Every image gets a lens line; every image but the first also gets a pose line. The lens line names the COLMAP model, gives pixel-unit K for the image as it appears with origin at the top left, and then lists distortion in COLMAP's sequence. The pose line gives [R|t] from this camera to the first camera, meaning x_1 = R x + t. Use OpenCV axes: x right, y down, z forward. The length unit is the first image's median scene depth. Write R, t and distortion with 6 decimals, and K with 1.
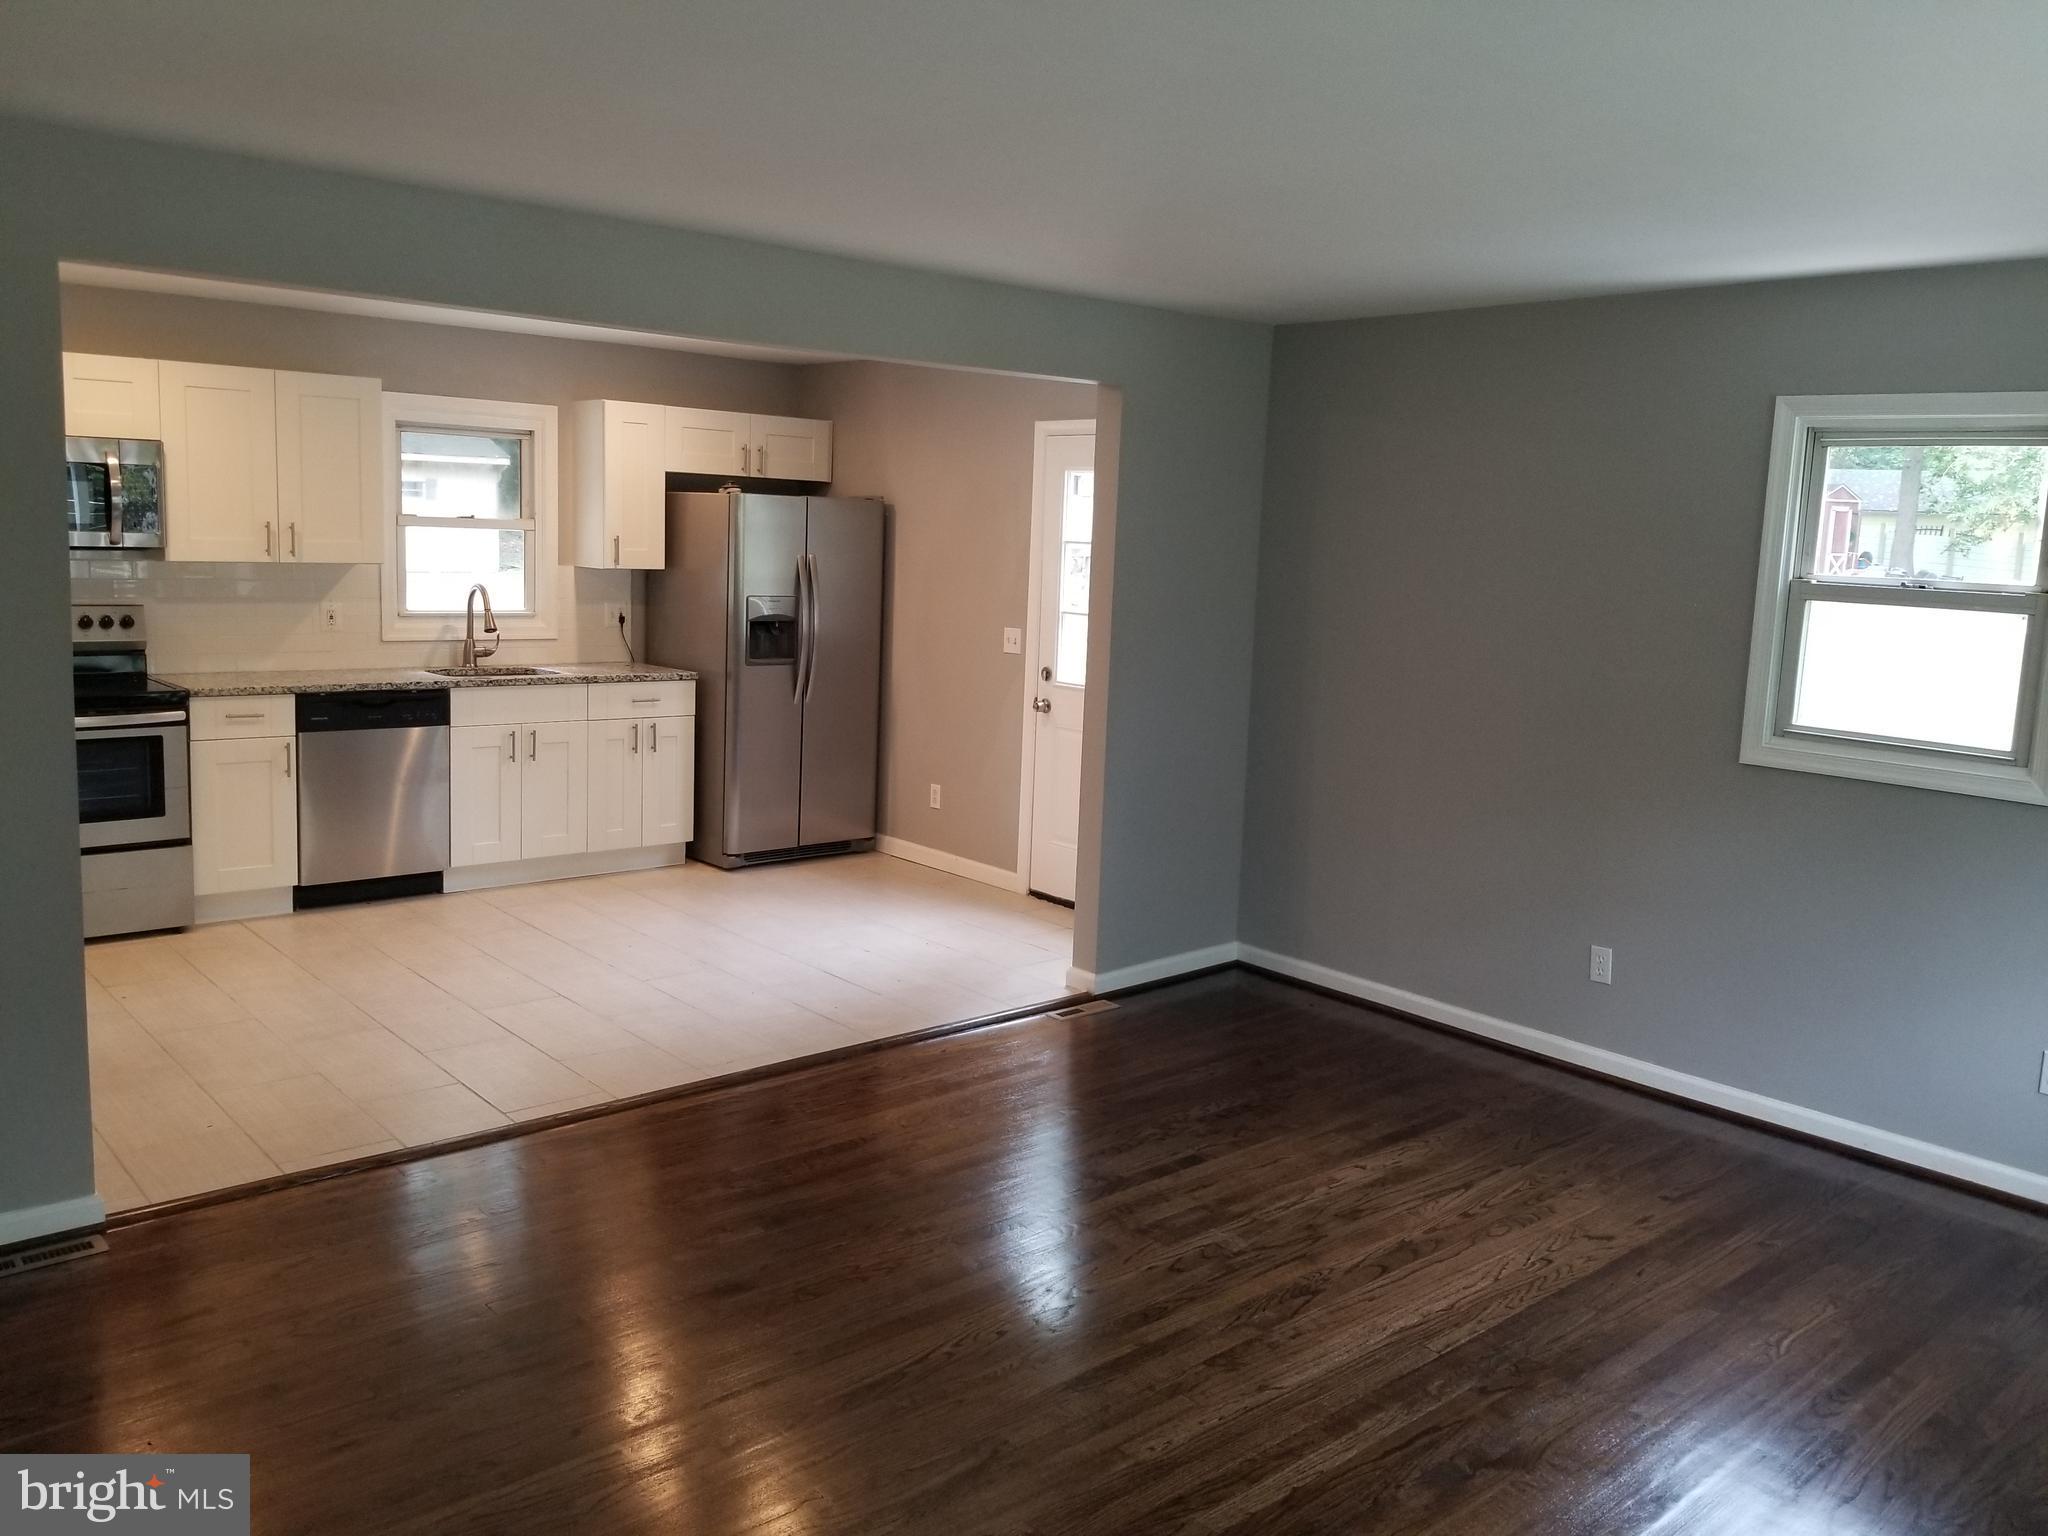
lens RADIAL K [[1588.9, 0, 1010.5], [0, 1588.9, 733.3], [0, 0, 1]] dist [0.098665, -0.188191]
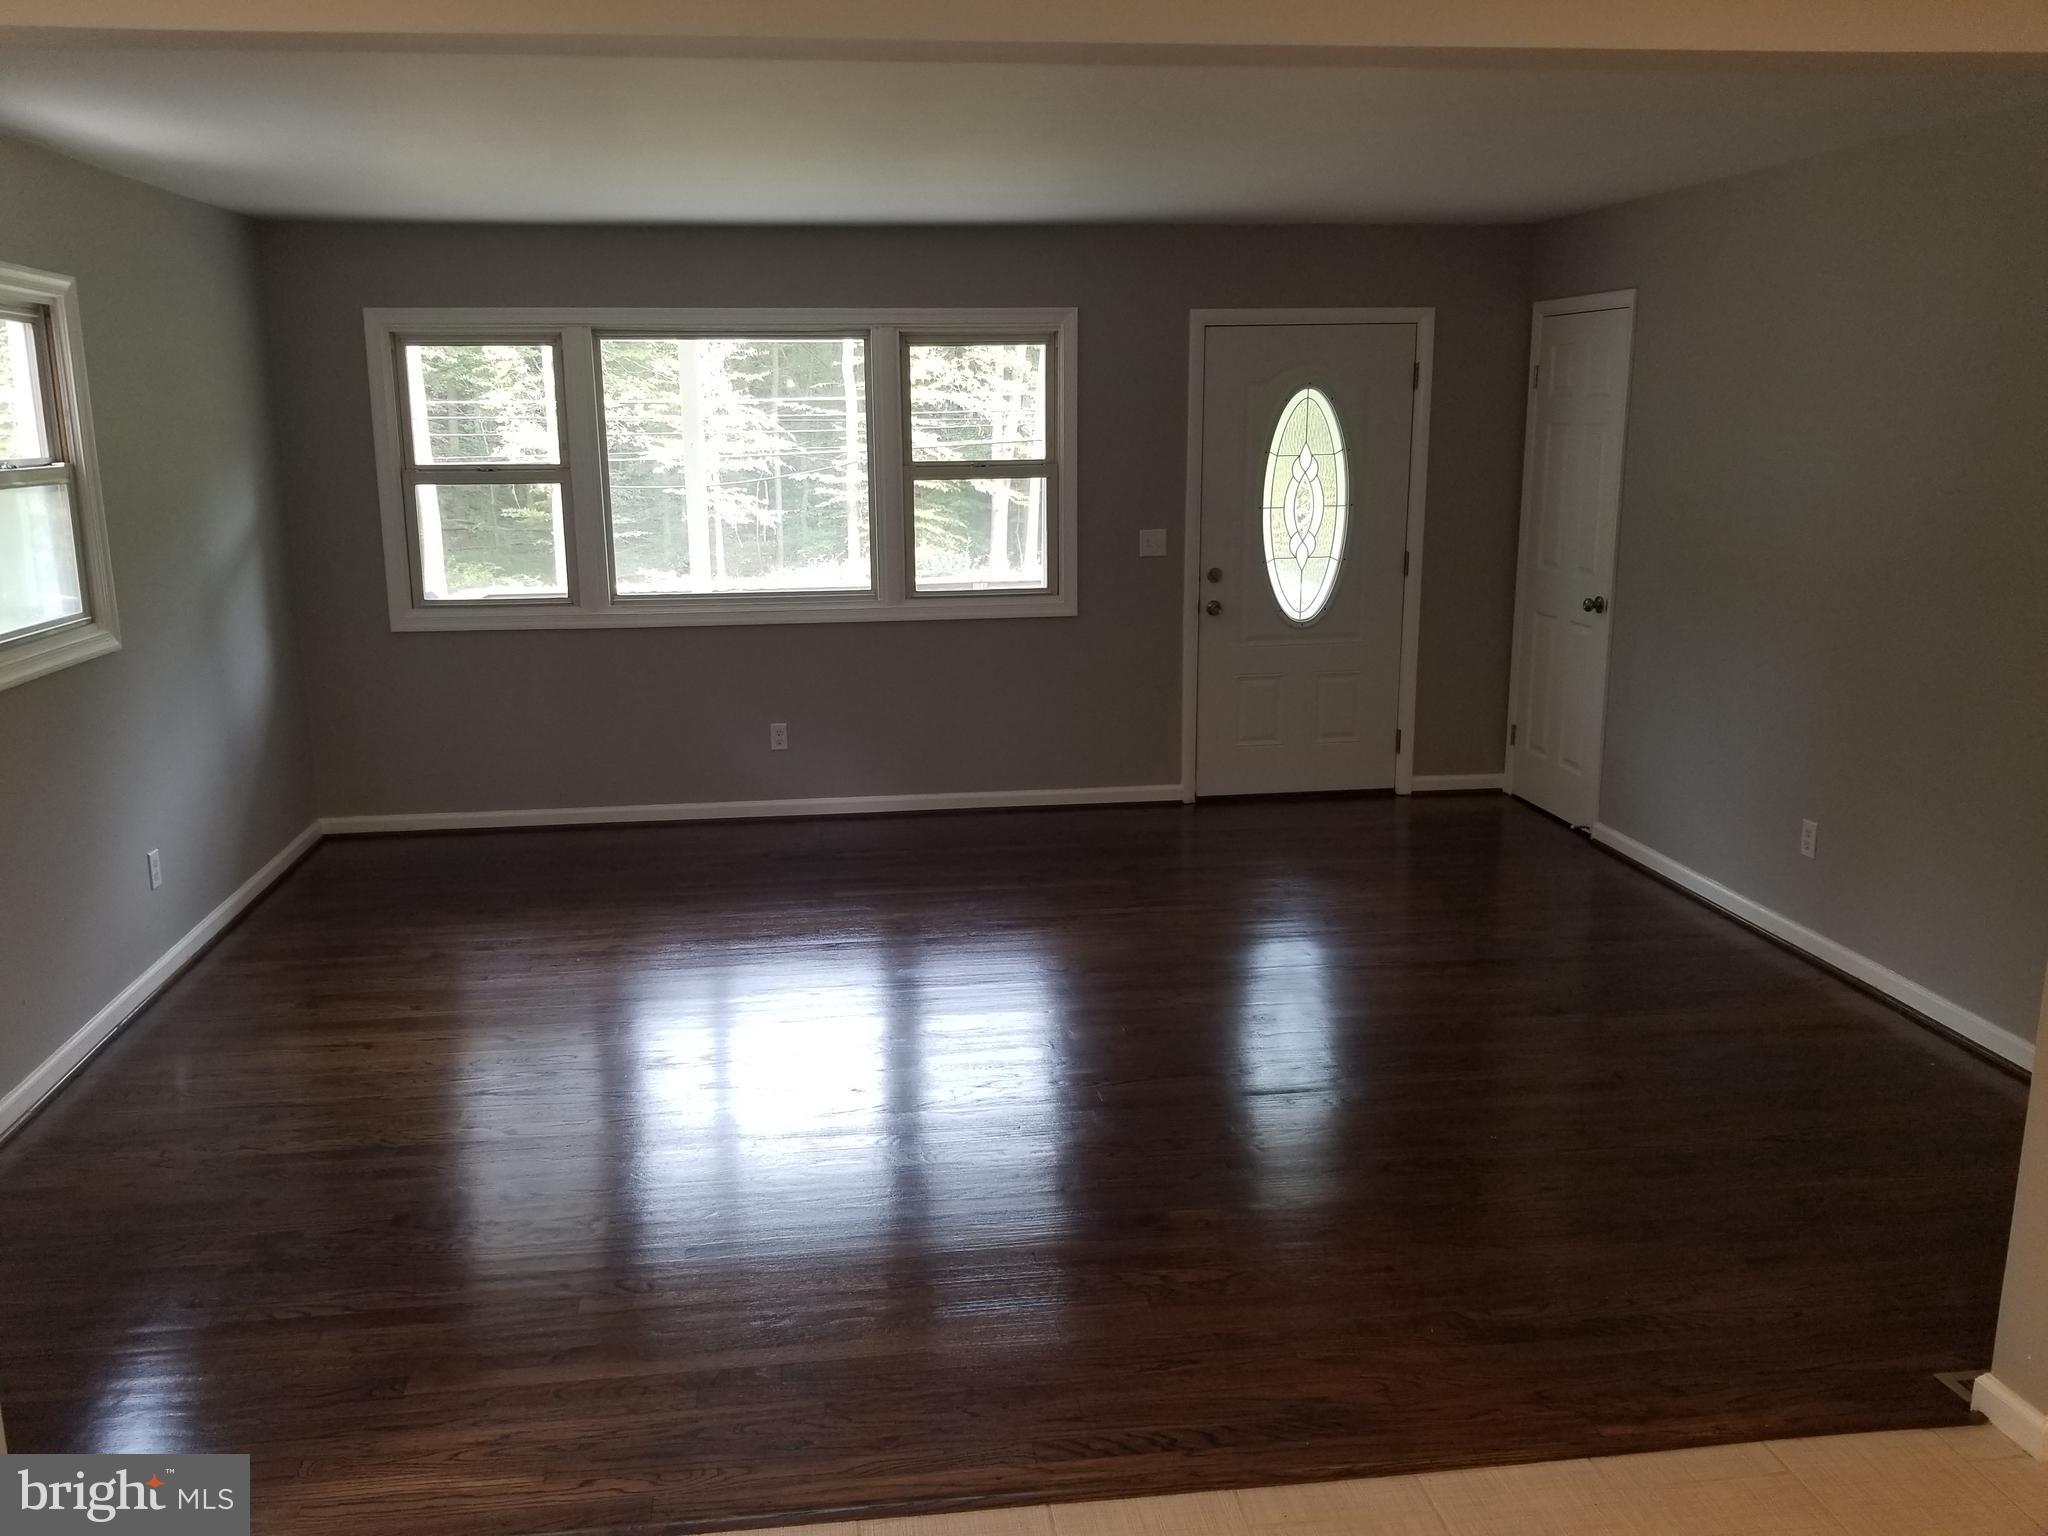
lens RADIAL K [[1588.9, 0, 1010.5], [0, 1588.9, 733.3], [0, 0, 1]] dist [0.098665, -0.188191]
pose [[-0.836691, -0.139697, 0.529560, -0.309177], [0.047784, 0.944614, 0.324685, -0.149643], [-0.545587, 0.296965, -0.783675, 0.992907]]
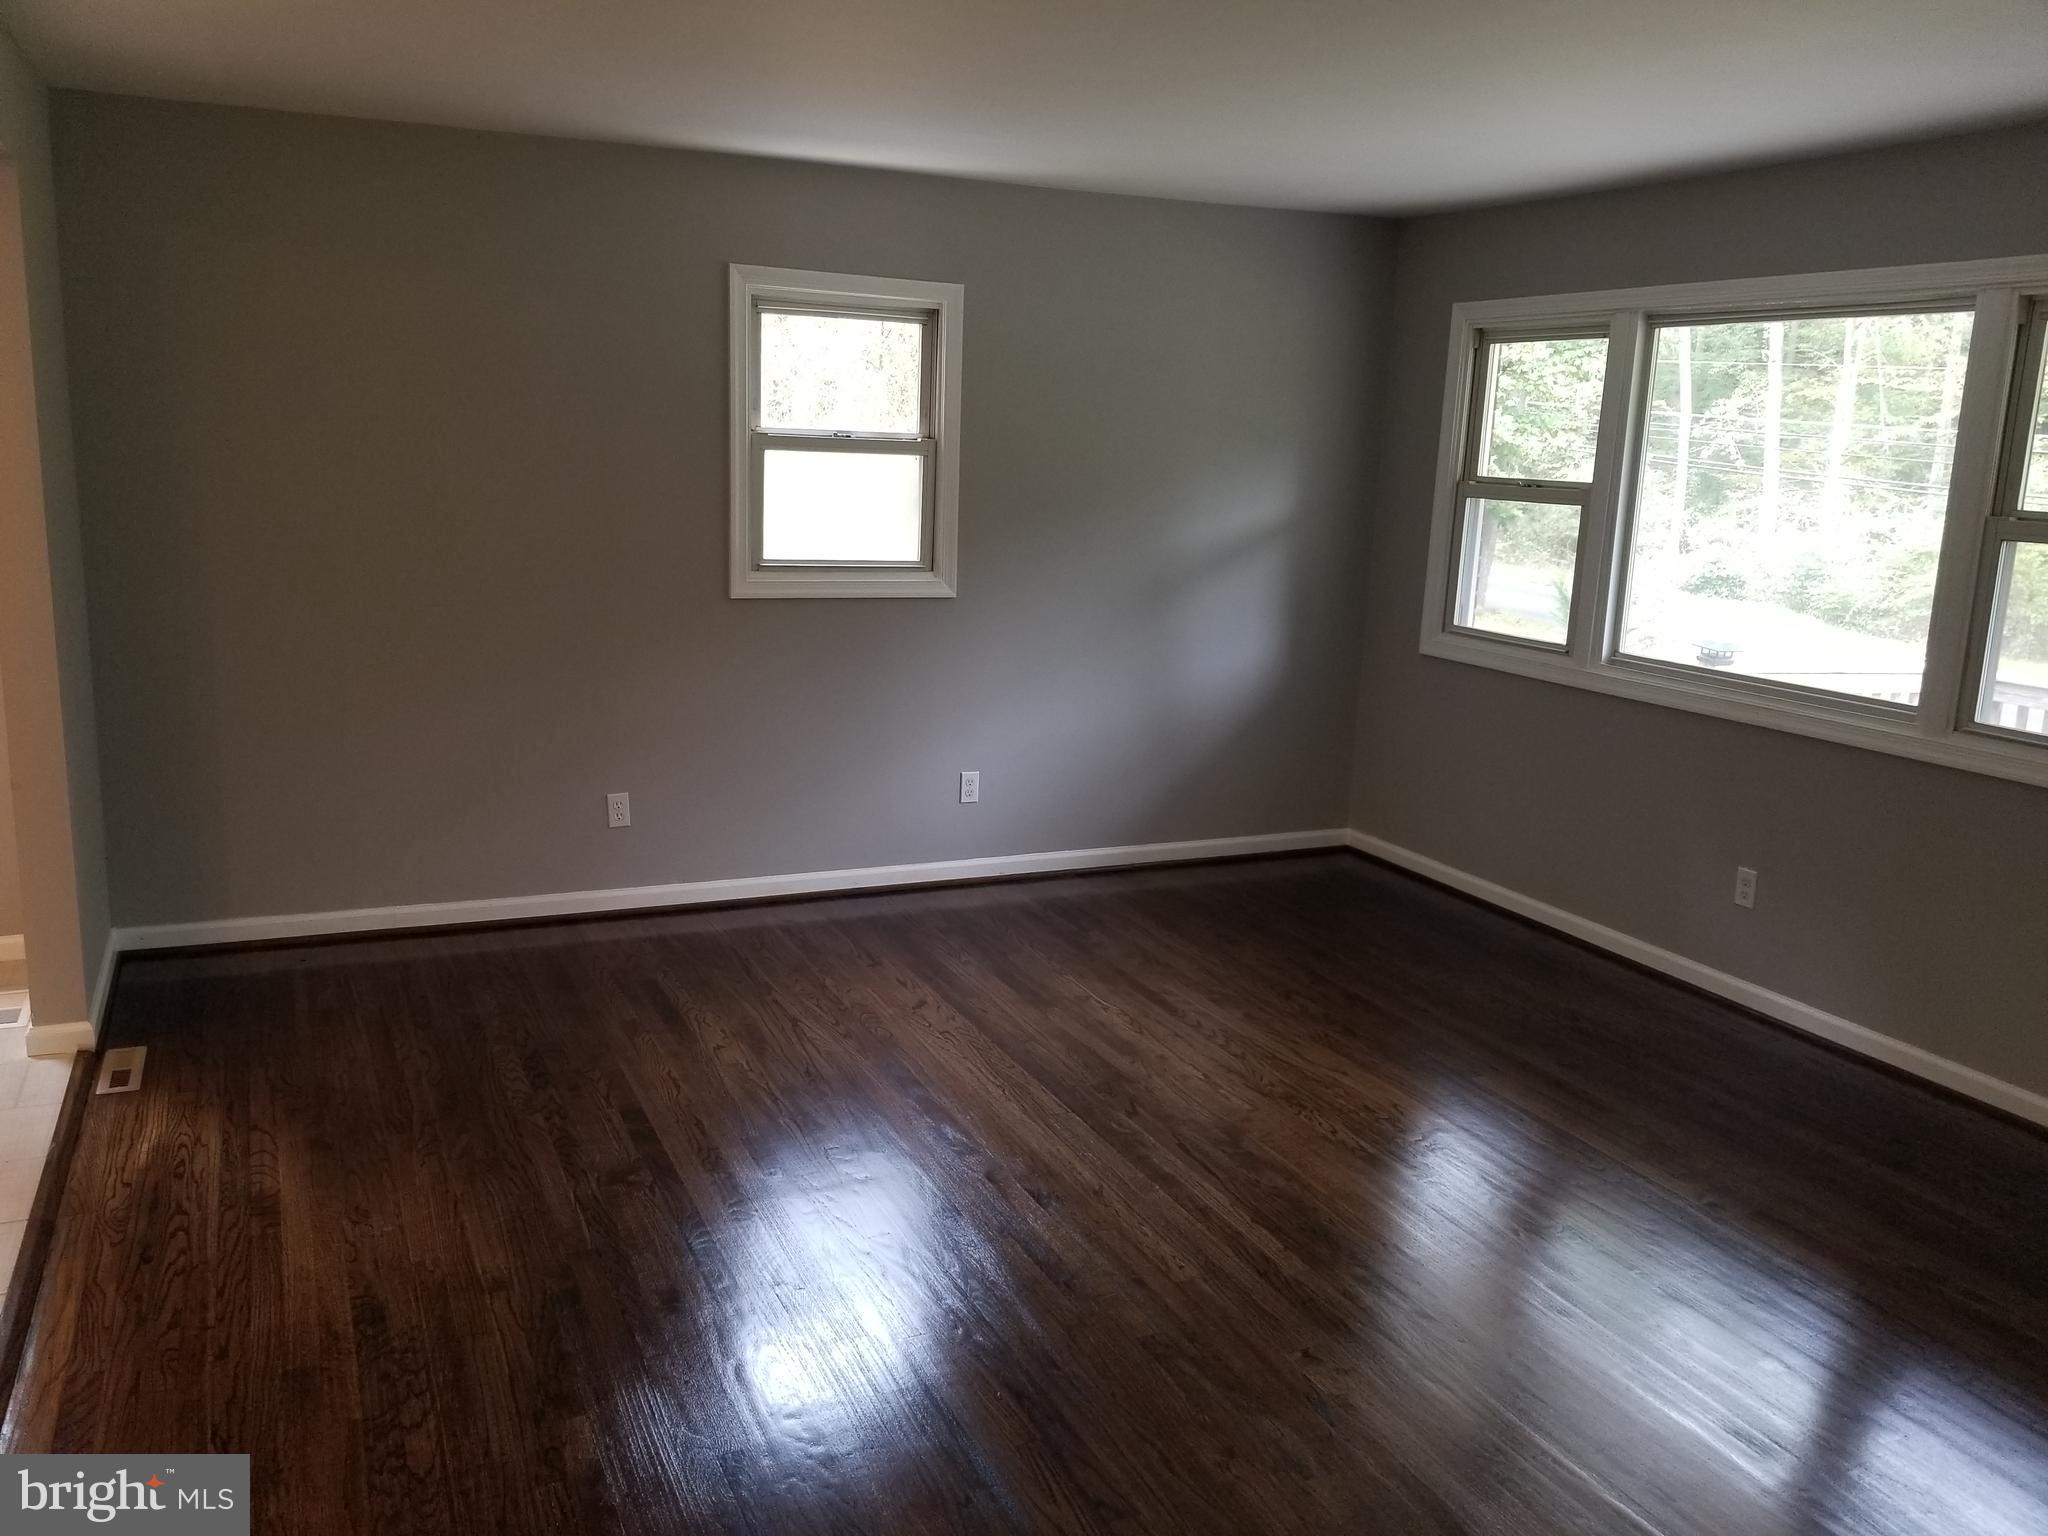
lens RADIAL K [[1595.9, 0, 975.2], [0, 1595.9, 740.2], [0, 0, 1]] dist [0.103529, -0.194655]
pose [[0.311670, -0.208055, 0.927133, -0.403245], [0.104261, 0.977330, 0.184271, -0.052985], [-0.944453, 0.039232, 0.326296, 0.346351]]
